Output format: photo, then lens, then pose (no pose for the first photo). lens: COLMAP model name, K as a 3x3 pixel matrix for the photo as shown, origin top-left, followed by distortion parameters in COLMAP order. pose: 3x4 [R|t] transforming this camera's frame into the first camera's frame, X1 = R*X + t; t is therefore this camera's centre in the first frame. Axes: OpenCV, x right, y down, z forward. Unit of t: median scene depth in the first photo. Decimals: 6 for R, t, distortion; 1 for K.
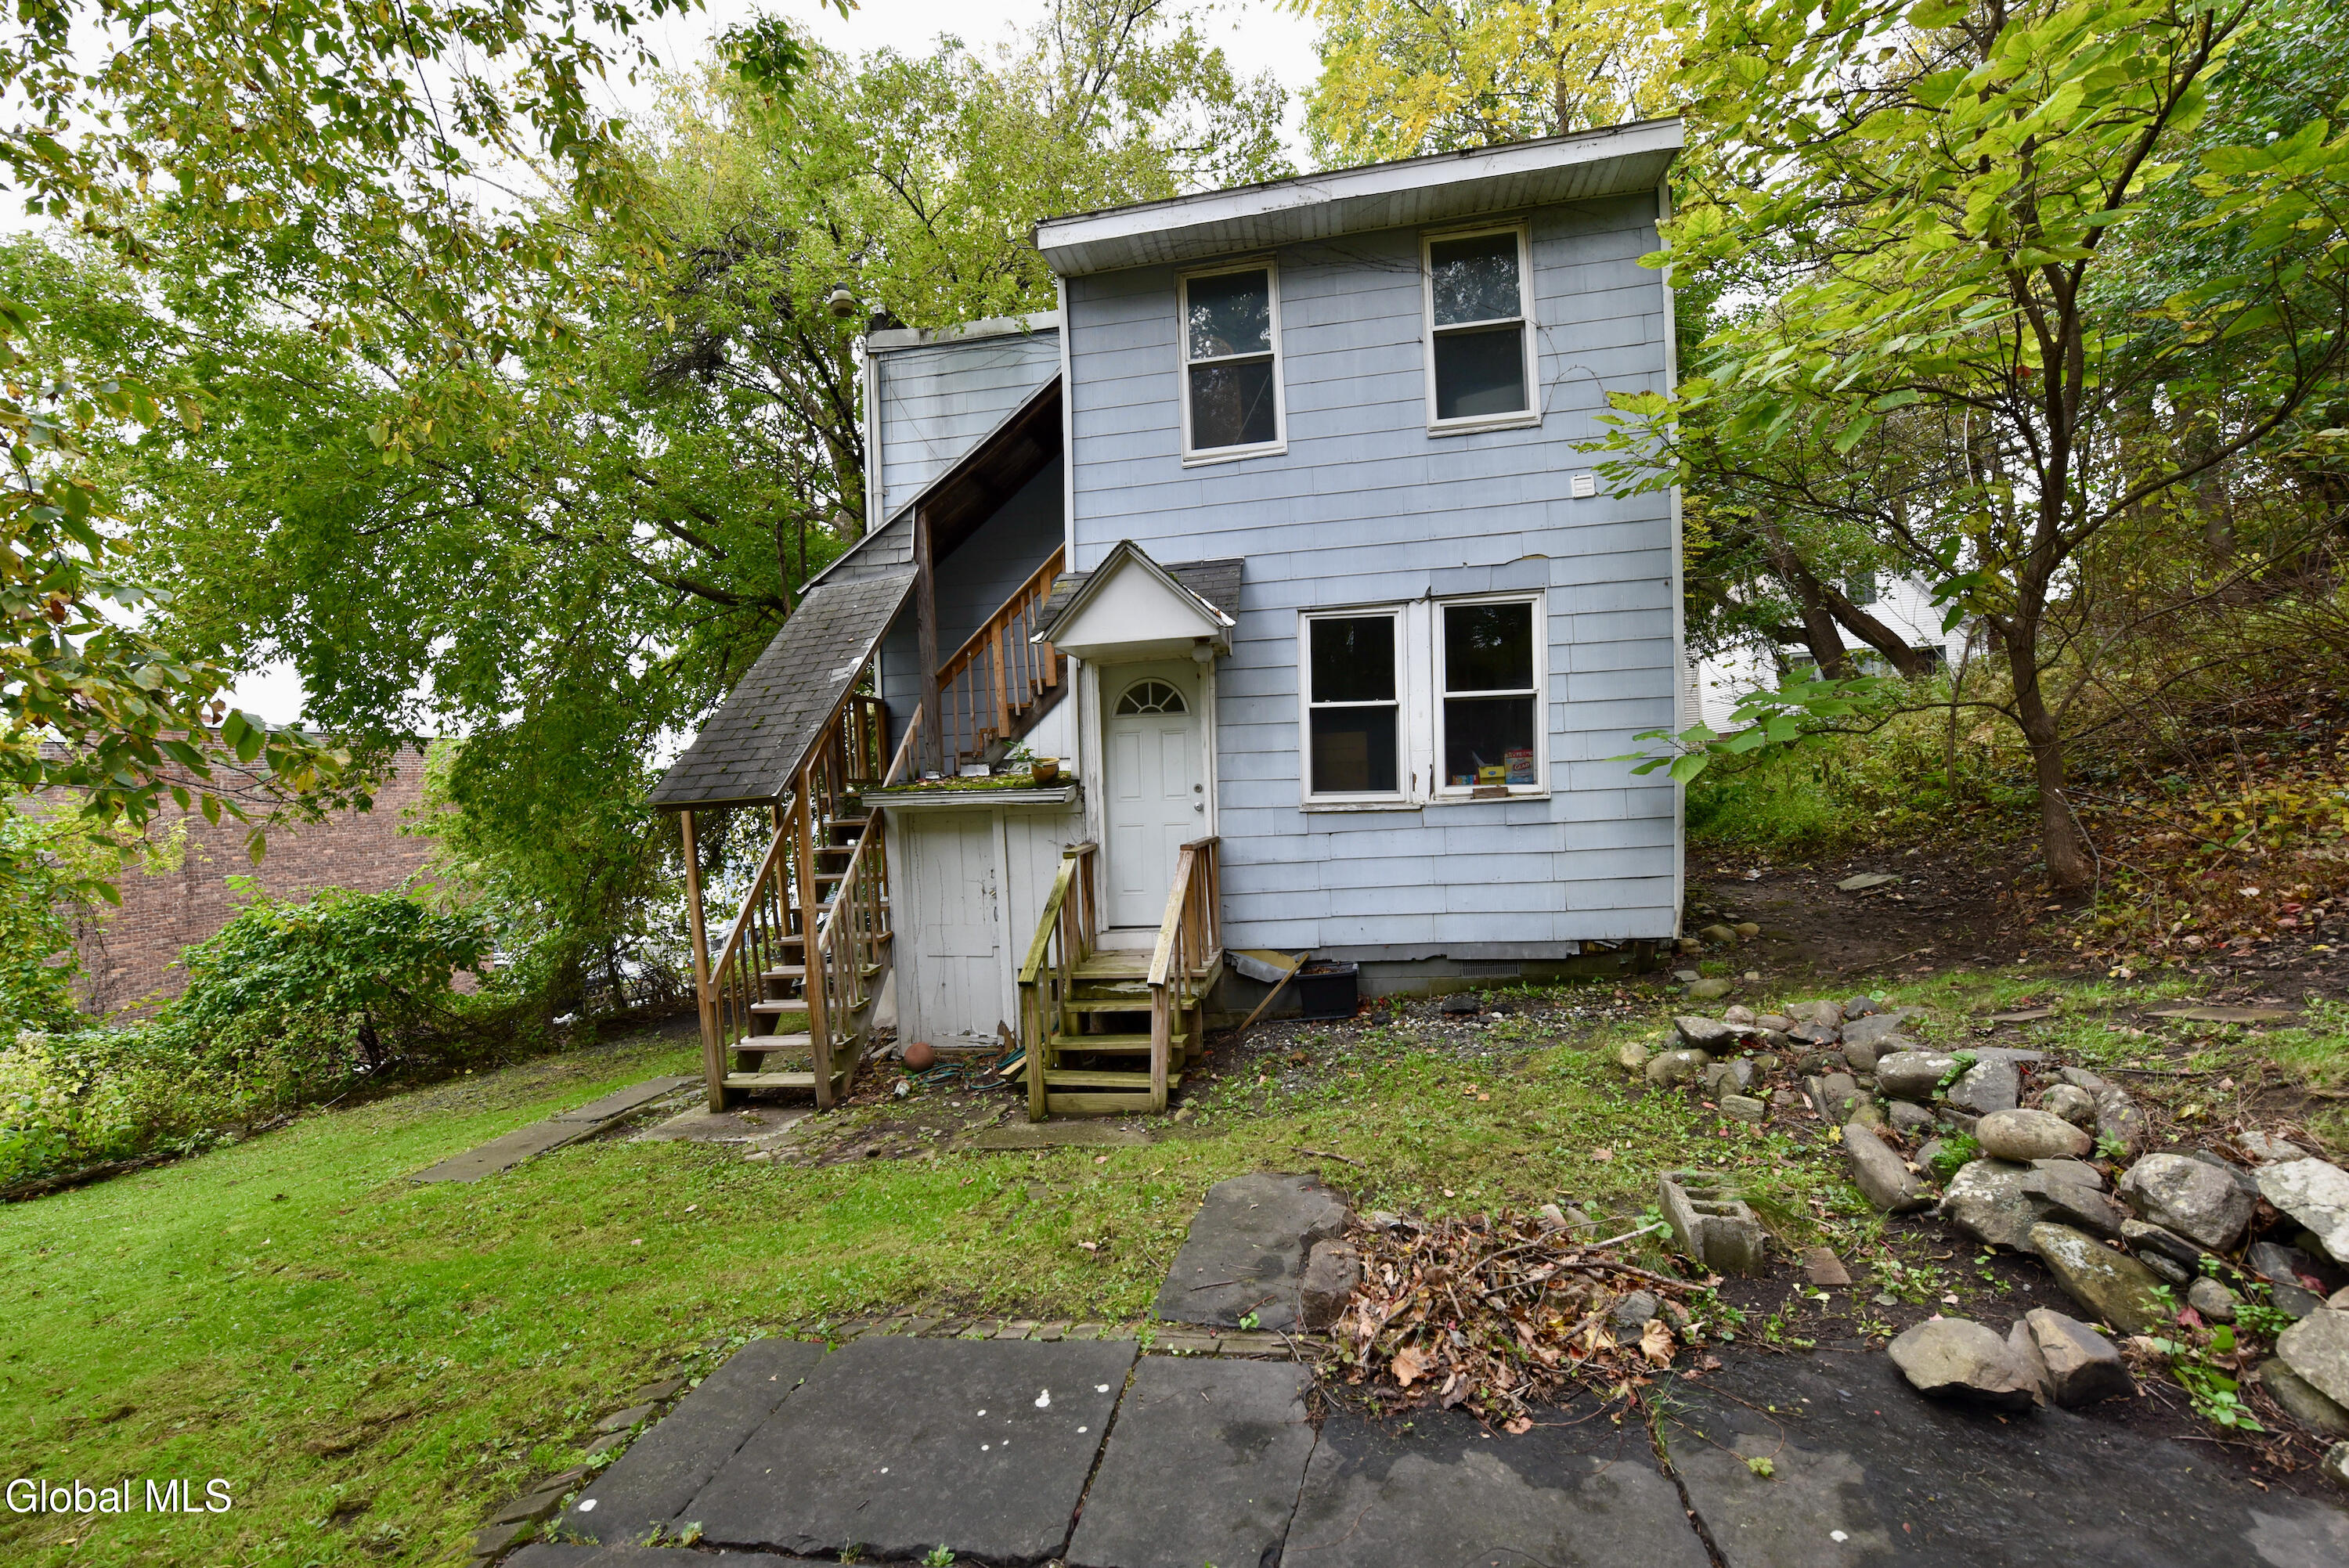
lens RADIAL K [[933.8, 0, 1174.5], [0, 933.8, 784.0], [0, 0, 1]] dist [-0.018198, -0.000450]
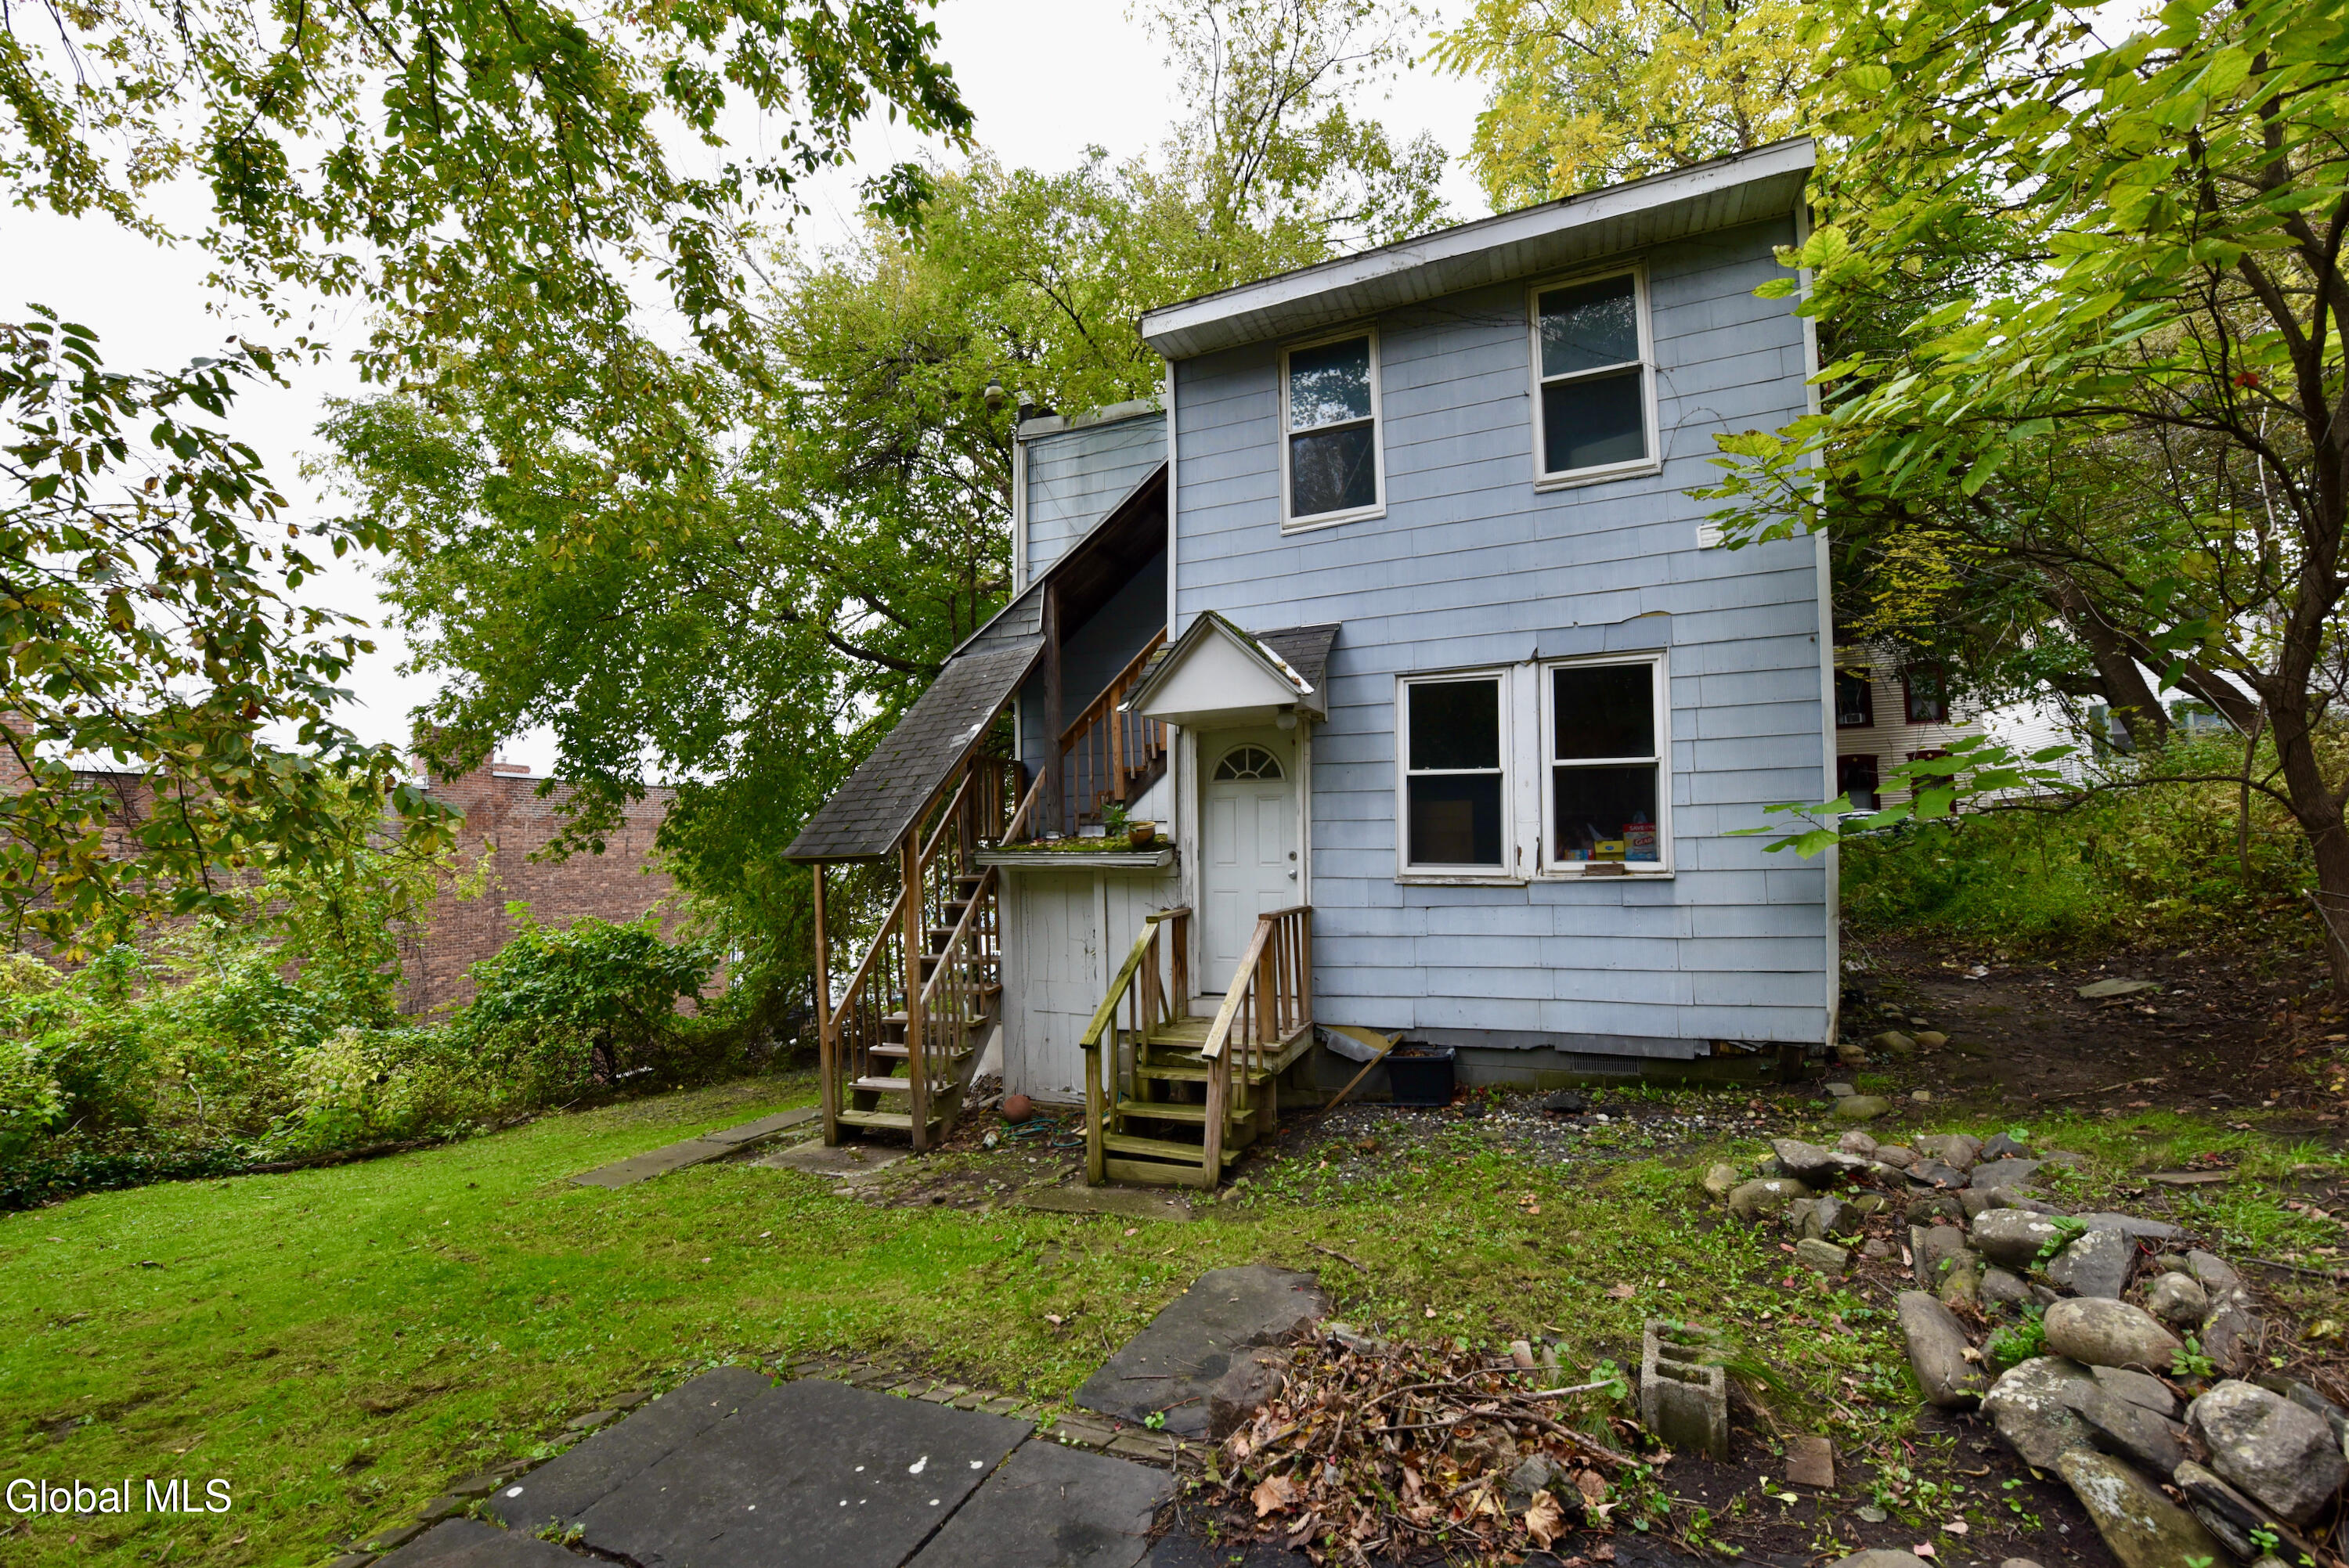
lens RADIAL K [[939.1, 0, 1174.5], [0, 939.1, 784.0], [0, 0, 1]] dist [-0.018062, -0.000596]
pose [[0.975440, 0.010055, -0.220034, 0.127956], [-0.022935, 0.998164, -0.056060, -0.013499], [0.219066, 0.059730, 0.973880, 0.006046]]
